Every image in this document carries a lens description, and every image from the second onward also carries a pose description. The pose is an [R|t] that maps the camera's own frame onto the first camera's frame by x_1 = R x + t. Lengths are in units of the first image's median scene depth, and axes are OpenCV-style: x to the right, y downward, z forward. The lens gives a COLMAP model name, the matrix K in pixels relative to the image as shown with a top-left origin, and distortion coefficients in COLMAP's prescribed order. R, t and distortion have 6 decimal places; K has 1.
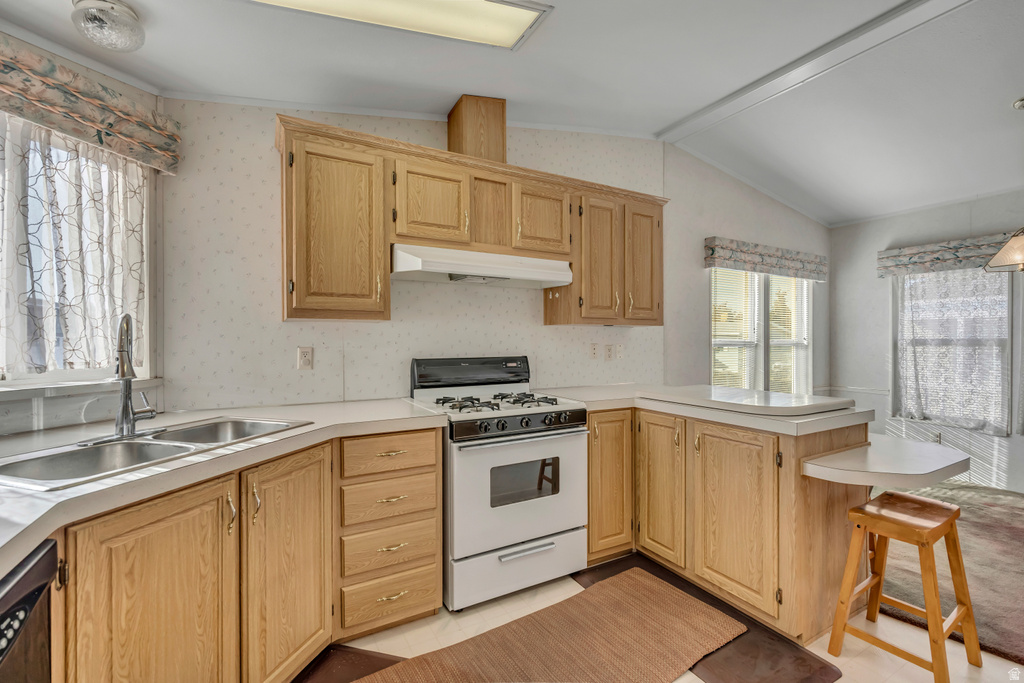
lens RADIAL K [[452.2, 0, 514.1], [0, 452.2, 338.5], [0, 0, 1]] dist [-0.009209, 0.005386]
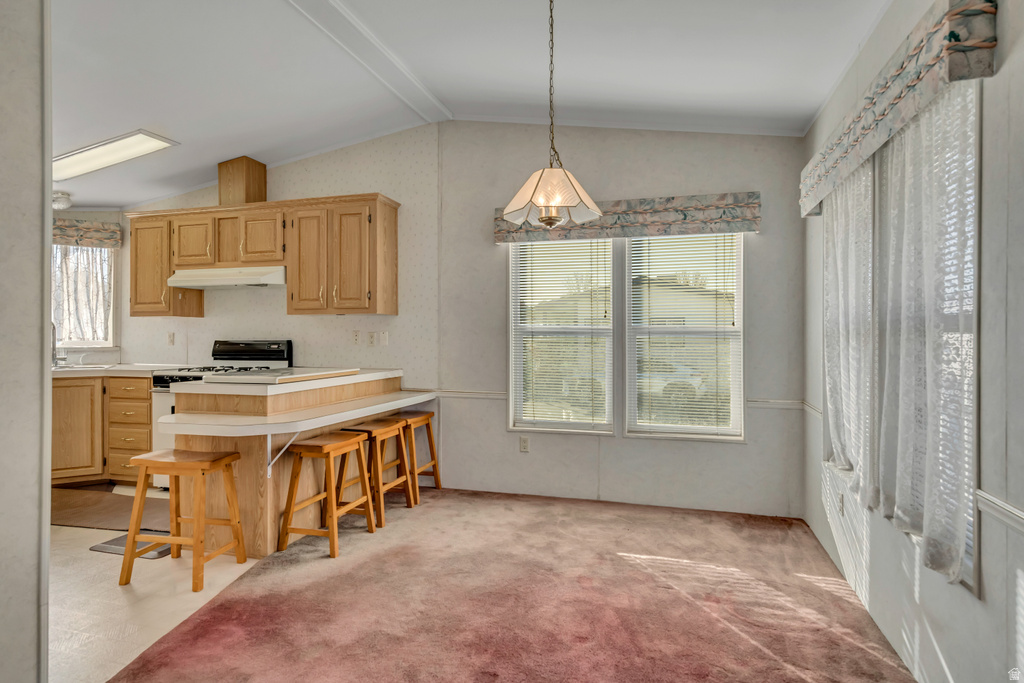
lens RADIAL K [[568.9, 0, 518.0], [0, 568.9, 337.8], [0, 0, 1]] dist [0.011051, 0.000125]
pose [[0.691222, 0.002363, -0.722638, 2.271348], [0.002211, 0.999983, 0.005384, 0.033705], [0.722639, -0.005319, 0.691206, 0.473413]]
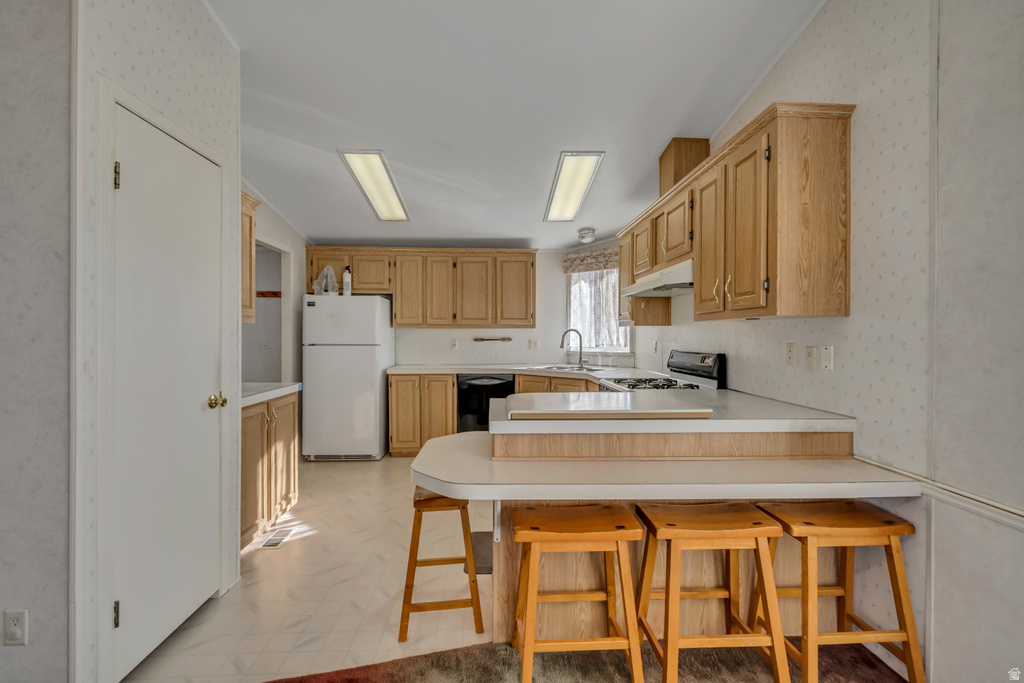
lens RADIAL K [[452.2, 0, 503.3], [0, 452.2, 337.8], [0, 0, 1]] dist [-0.009209, 0.005386]
pose [[-0.475971, 0.003707, -0.879453, 1.543491], [0.001572, 0.999993, 0.003364, -0.000983], [0.879460, 0.000219, -0.475973, 1.440724]]
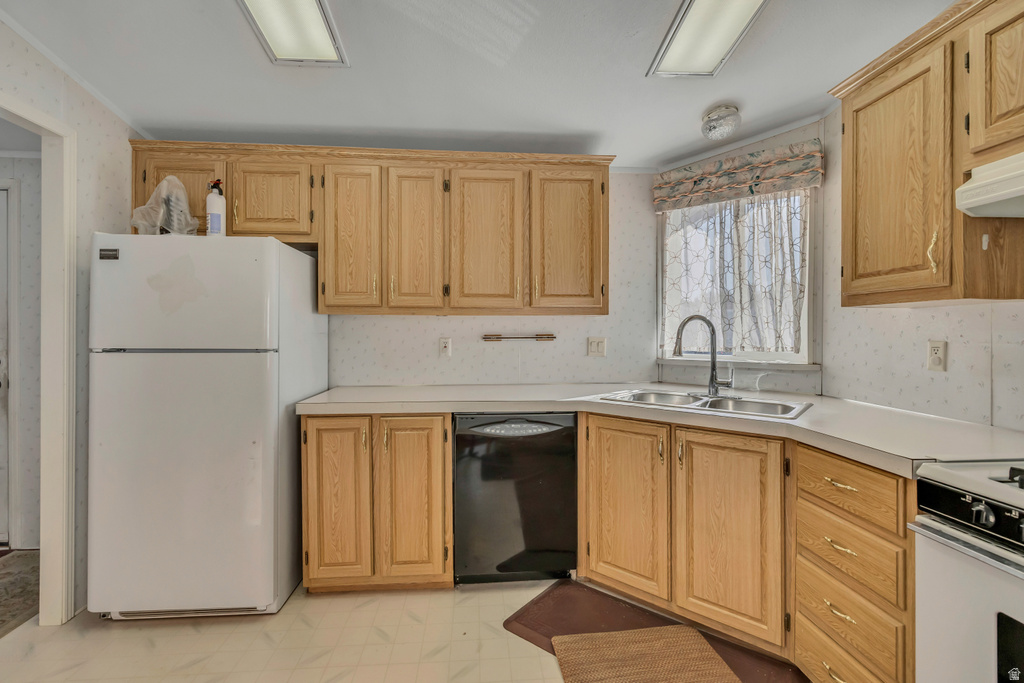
lens RADIAL K [[452.2, 0, 514.4], [0, 452.2, 331.0], [0, 0, 1]] dist [-0.009209, 0.005386]
pose [[-0.428977, -0.002756, -0.903311, 0.557300], [0.002733, 0.999987, -0.004349, 0.004505], [0.903311, -0.004334, -0.428964, 0.744640]]
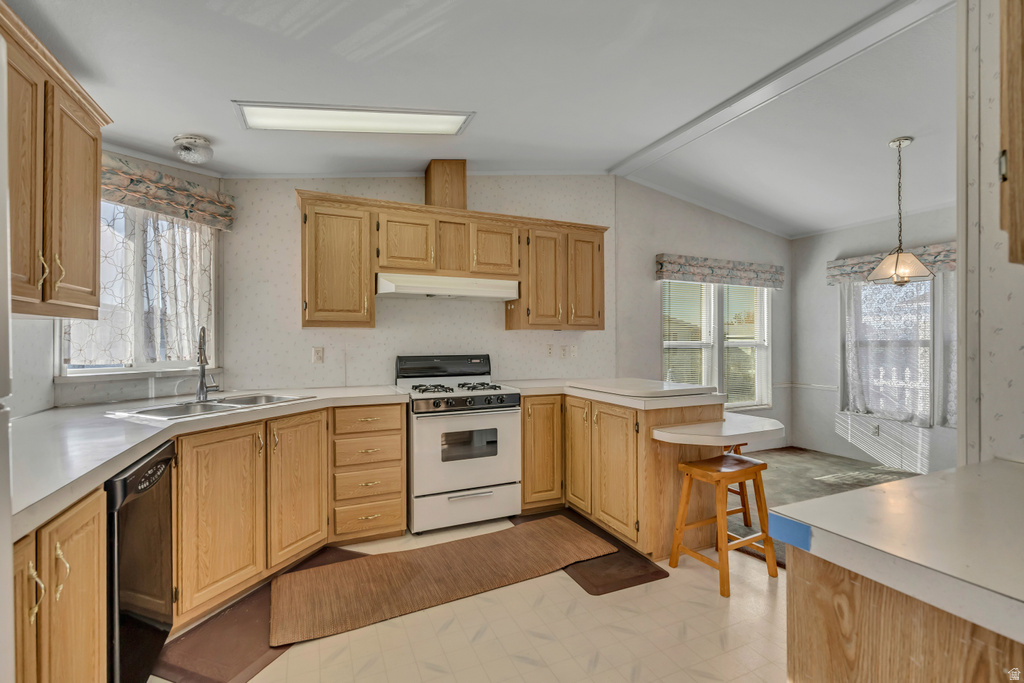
lens RADIAL K [[452.2, 0, 509.9], [0, 452.2, 339.7], [0, 0, 1]] dist [-0.009209, 0.005386]
pose [[0.995169, -0.002717, -0.098140, 0.291791], [0.002412, 0.999992, -0.003222, 0.001847], [0.098148, 0.002970, 0.995167, -0.368724]]
